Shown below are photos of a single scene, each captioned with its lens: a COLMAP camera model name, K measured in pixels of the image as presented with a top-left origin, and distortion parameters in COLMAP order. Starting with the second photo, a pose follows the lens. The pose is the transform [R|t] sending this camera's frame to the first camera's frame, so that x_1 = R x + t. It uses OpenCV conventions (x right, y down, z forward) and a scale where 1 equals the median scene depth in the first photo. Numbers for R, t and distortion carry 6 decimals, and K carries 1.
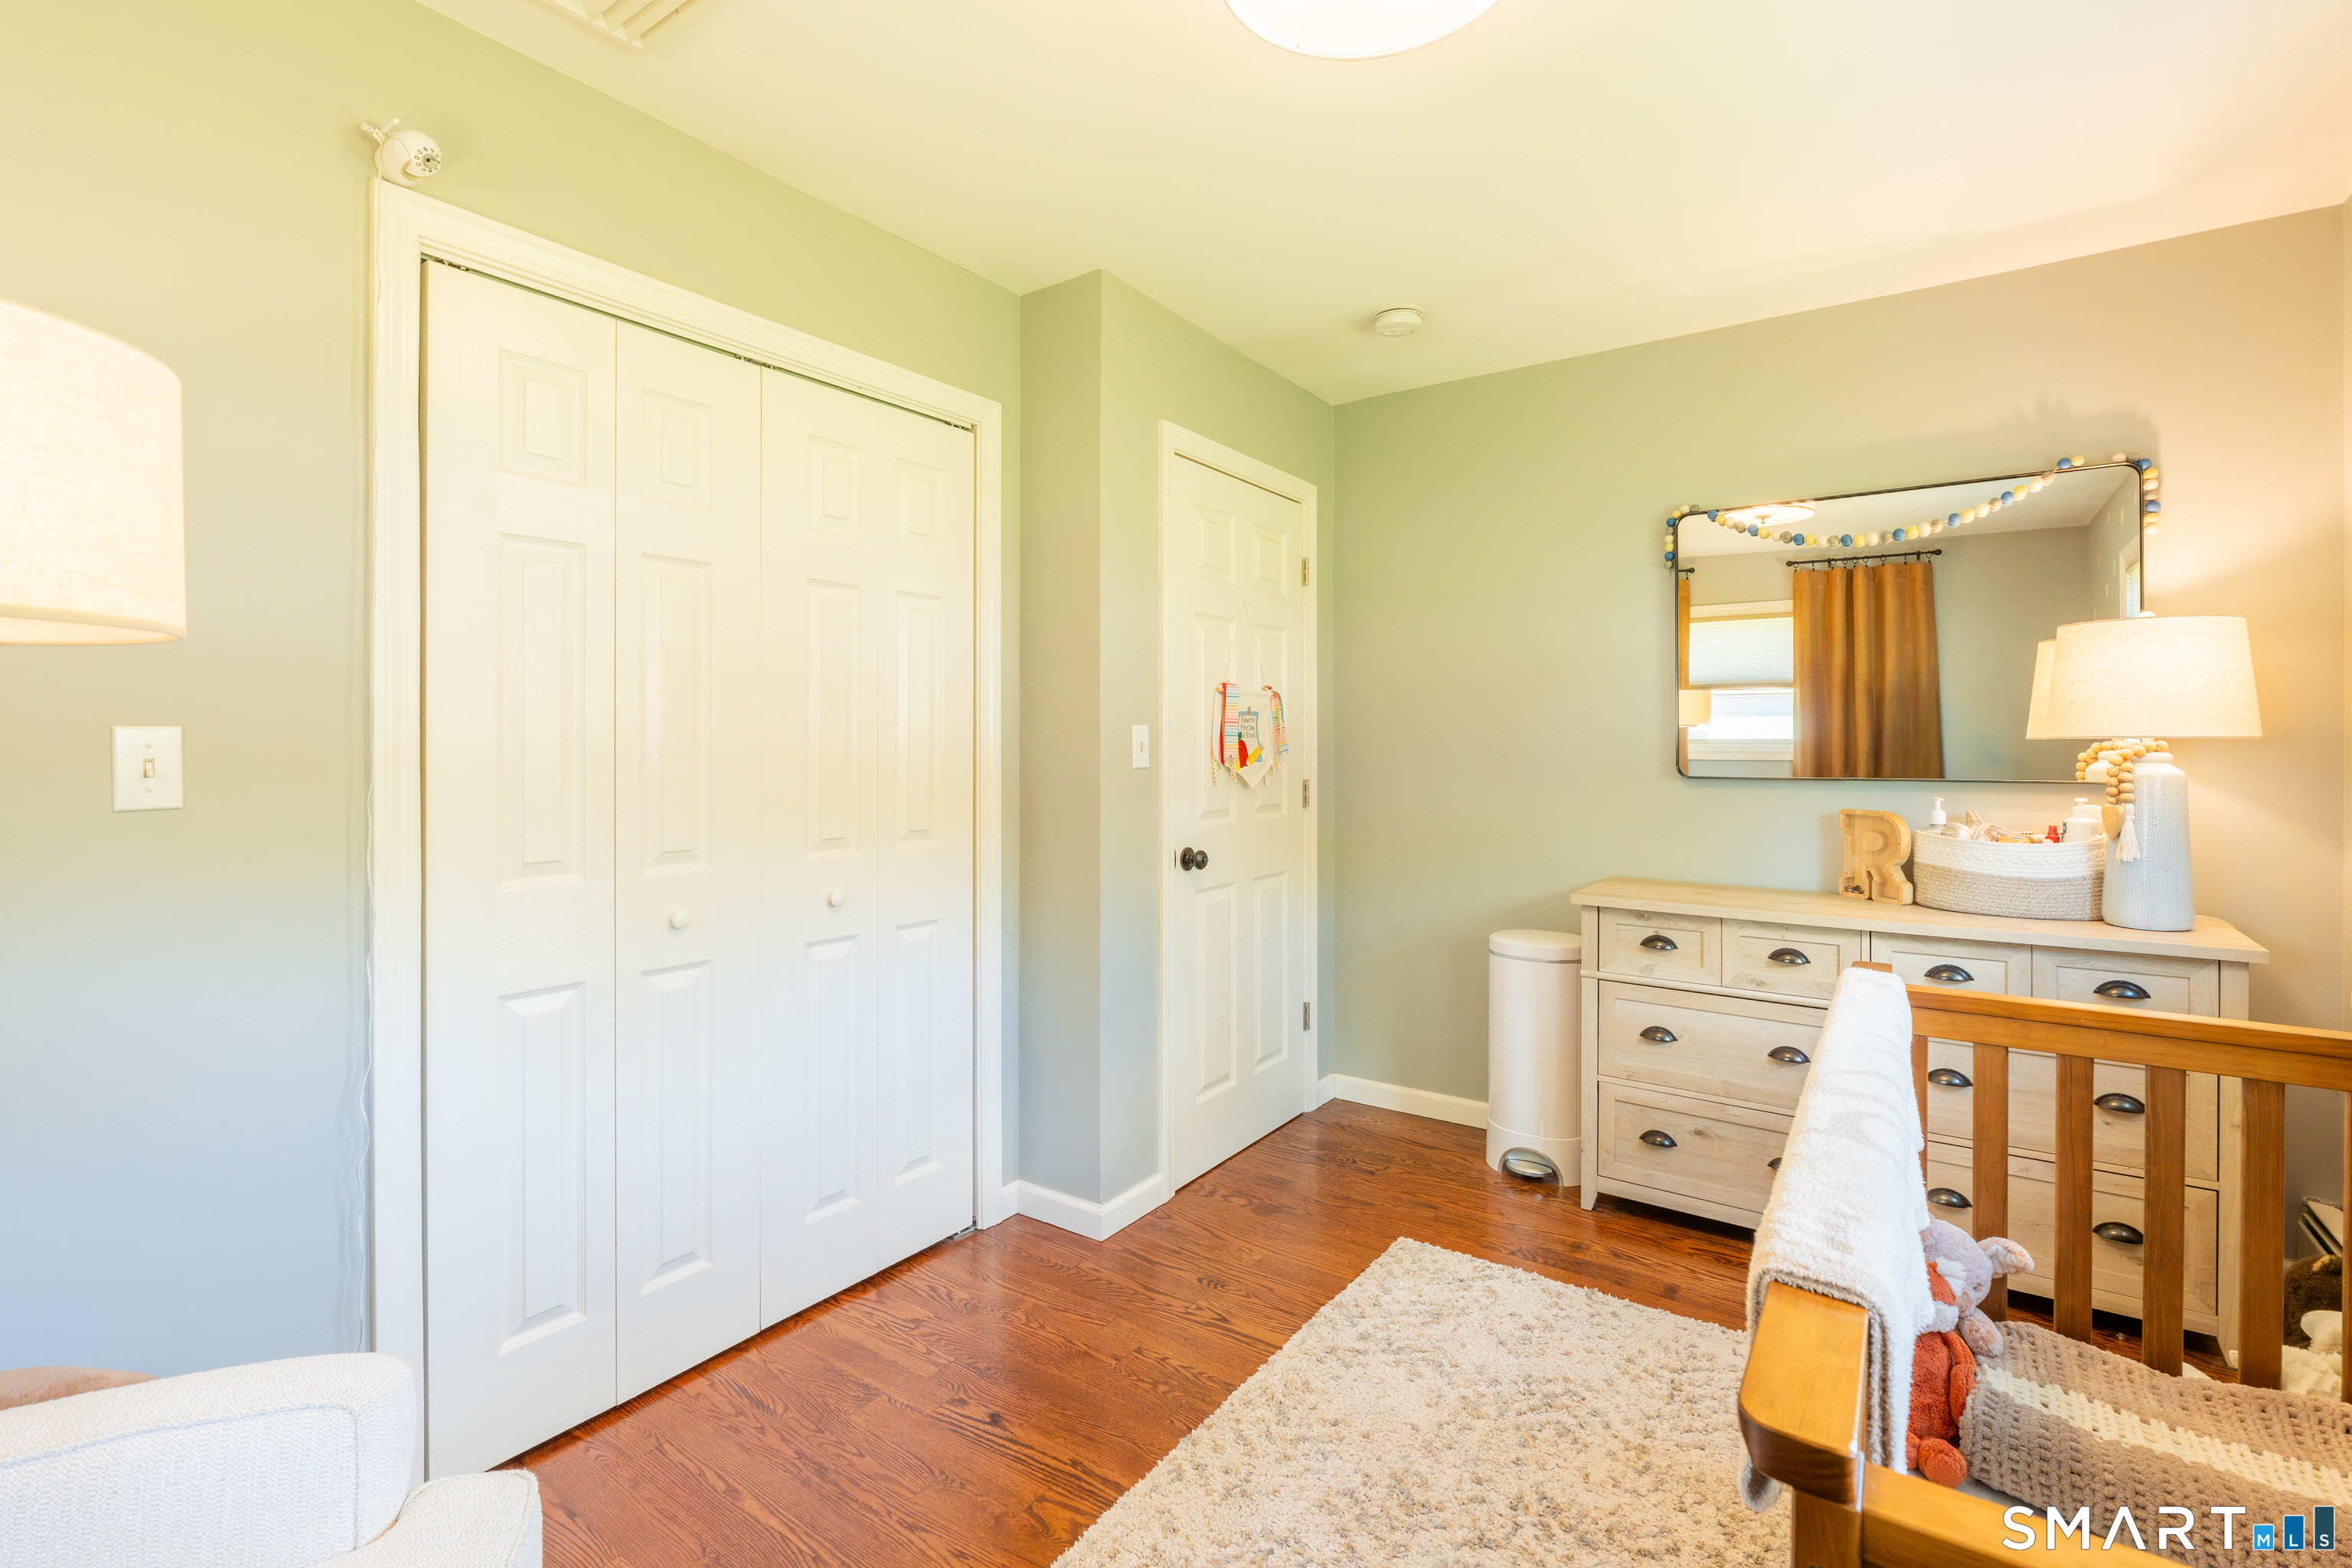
lens RADIAL K [[1066.6, 0, 1175.5], [0, 1066.6, 743.2], [0, 0, 1]] dist [0.000227, 0.000047]
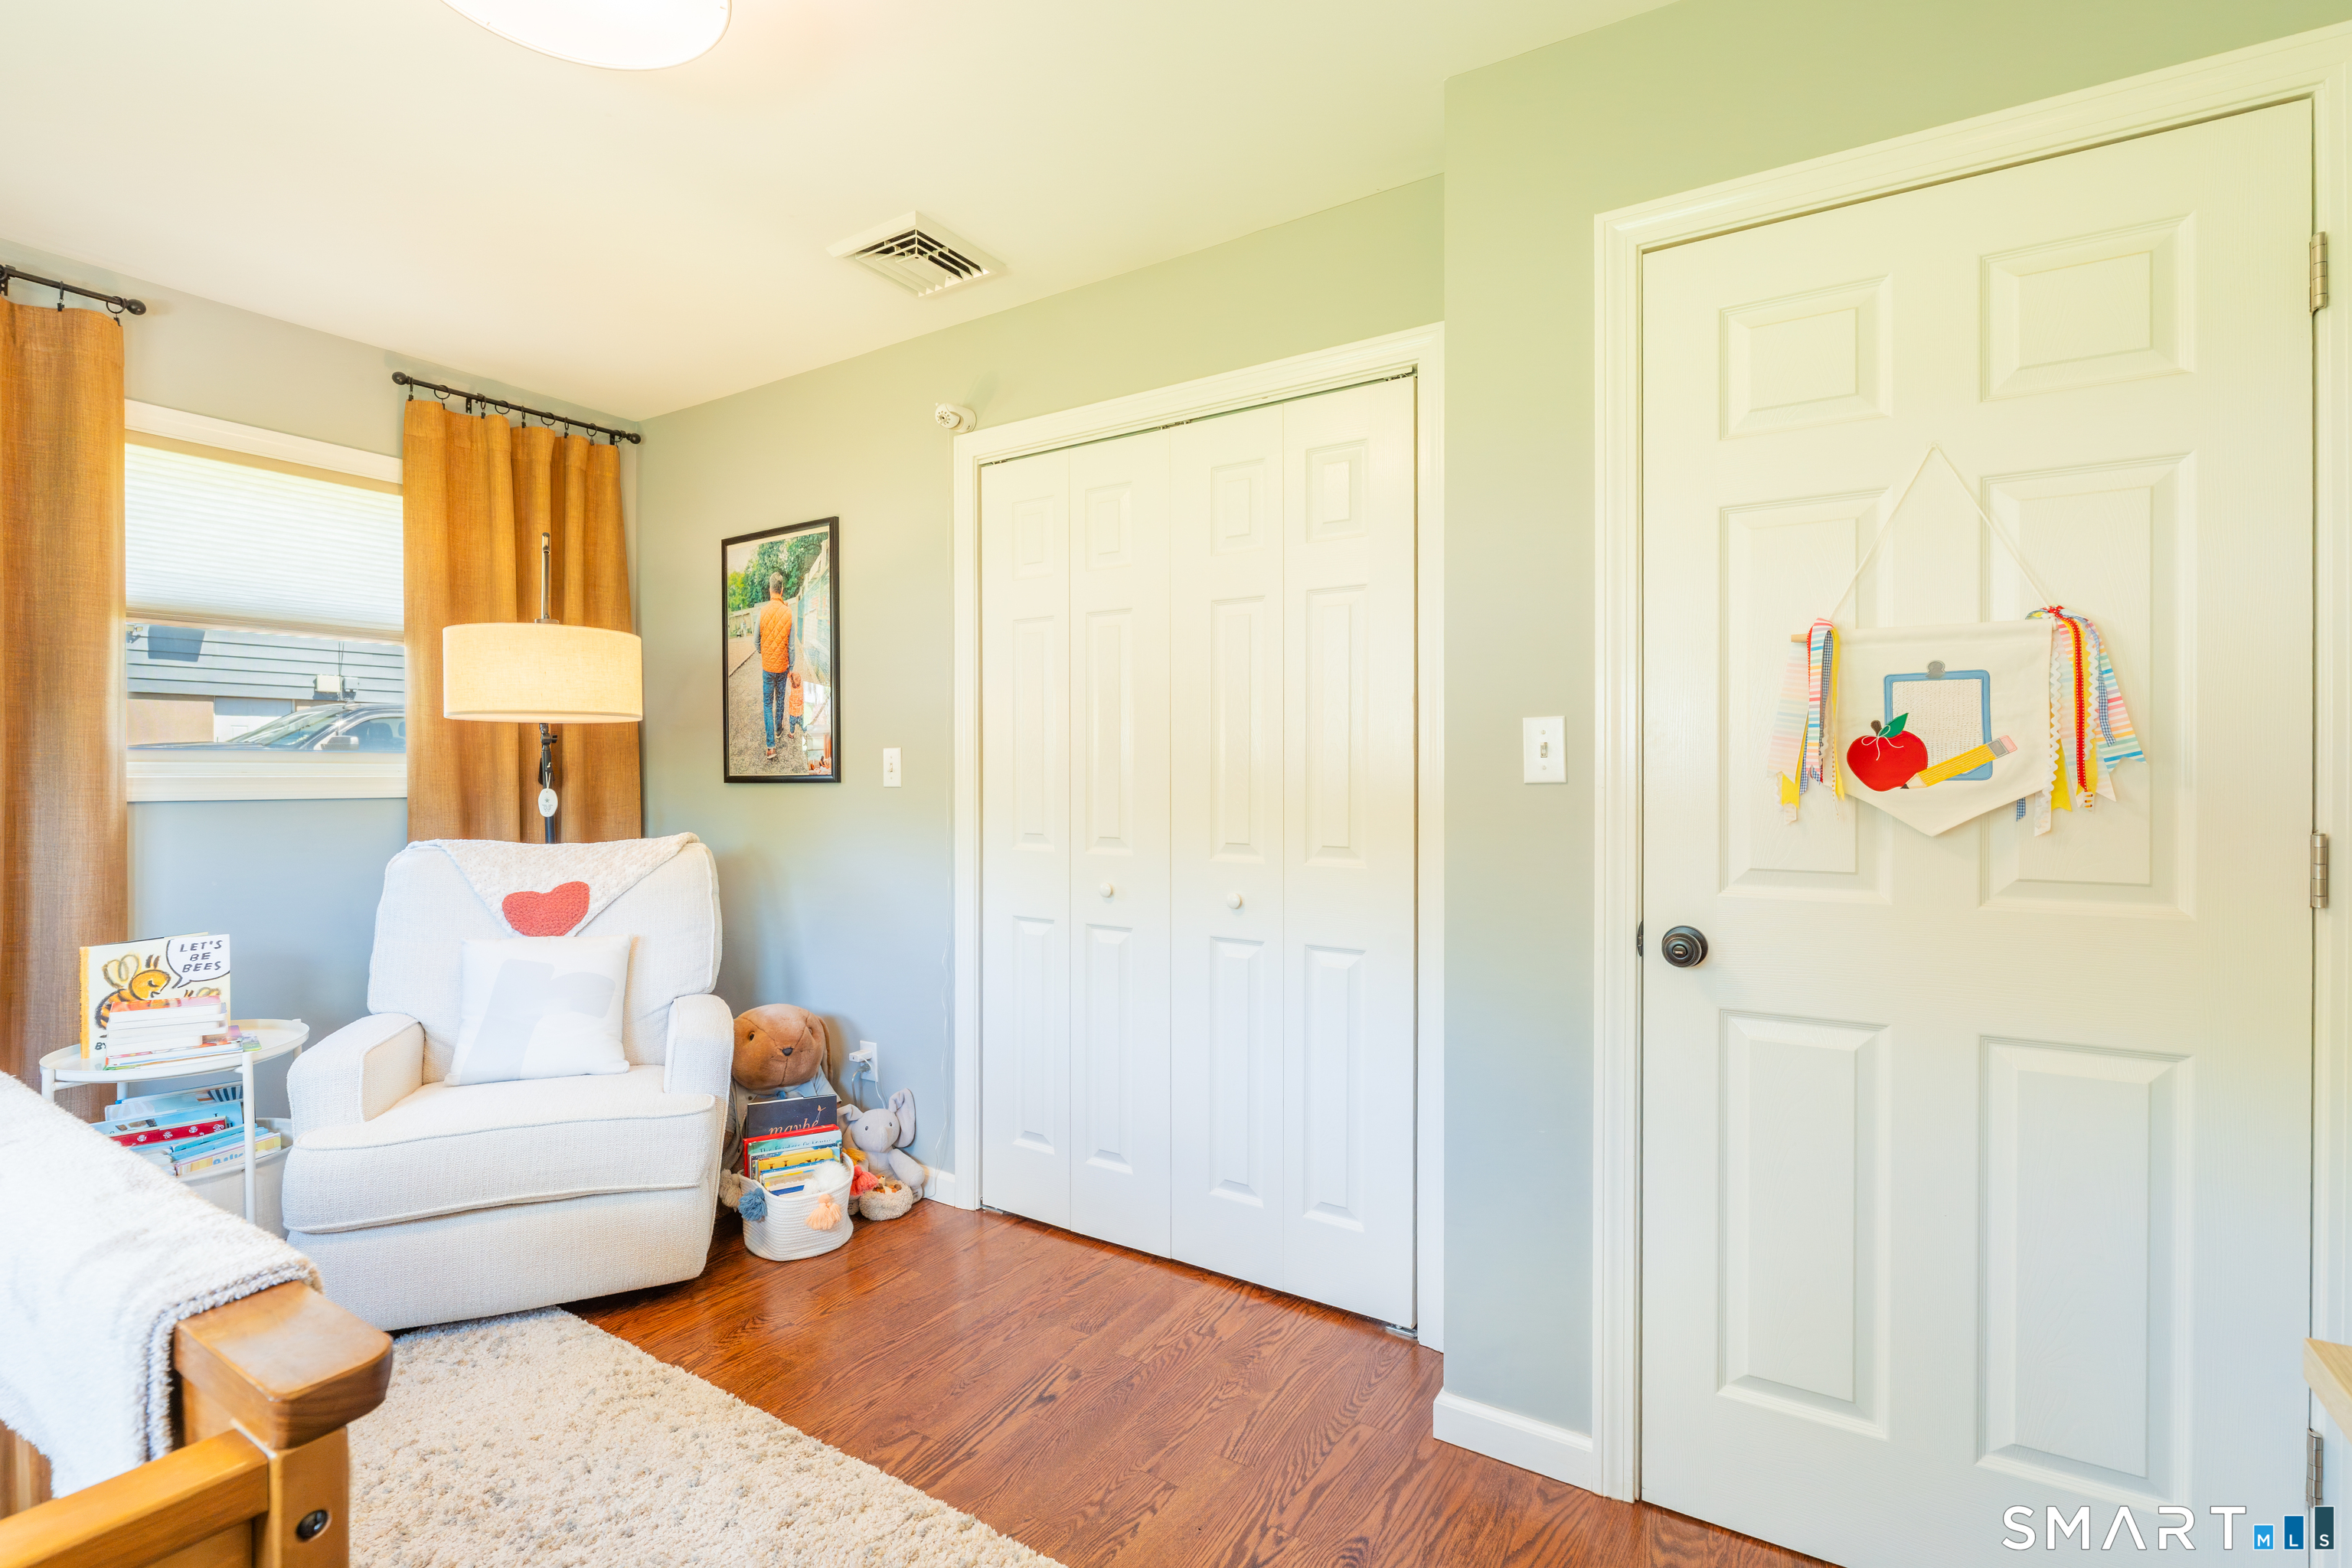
lens RADIAL K [[1081.3, 0, 1217.2], [0, 1081.3, 780.1], [0, 0, 1]] dist [0.000389, 0.000088]
pose [[0.053569, 0.003784, -0.998557, 0.743301], [-0.002441, 0.999990, 0.003658, 0.023549], [0.998561, 0.002241, 0.053577, 0.928707]]
